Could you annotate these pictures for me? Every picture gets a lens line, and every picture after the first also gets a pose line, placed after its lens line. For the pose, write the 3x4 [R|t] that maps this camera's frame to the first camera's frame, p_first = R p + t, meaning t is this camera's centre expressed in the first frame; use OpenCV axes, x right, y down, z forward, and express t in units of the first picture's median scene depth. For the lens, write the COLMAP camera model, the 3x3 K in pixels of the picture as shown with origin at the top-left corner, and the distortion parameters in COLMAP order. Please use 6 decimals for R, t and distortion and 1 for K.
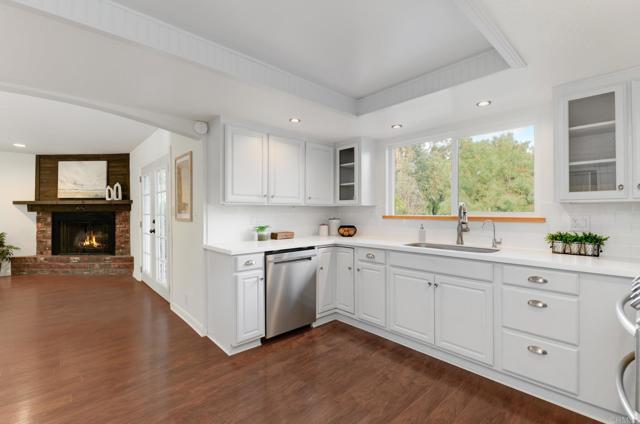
lens RADIAL K [[291.2, 0, 320.1], [0, 291.2, 212.0], [0, 0, 1]] dist [0.003665, -0.001379]
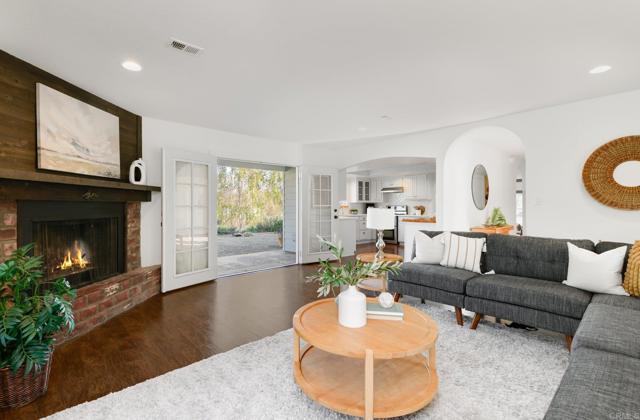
lens RADIAL K [[291.2, 0, 316.2], [0, 291.2, 208.0], [0, 0, 1]] dist [0.003665, -0.001379]
pose [[-0.008736, -0.003326, 0.999956, -1.337401], [0.013395, 0.999904, 0.003443, 0.014352], [-0.999872, 0.013424, -0.008691, 0.600862]]
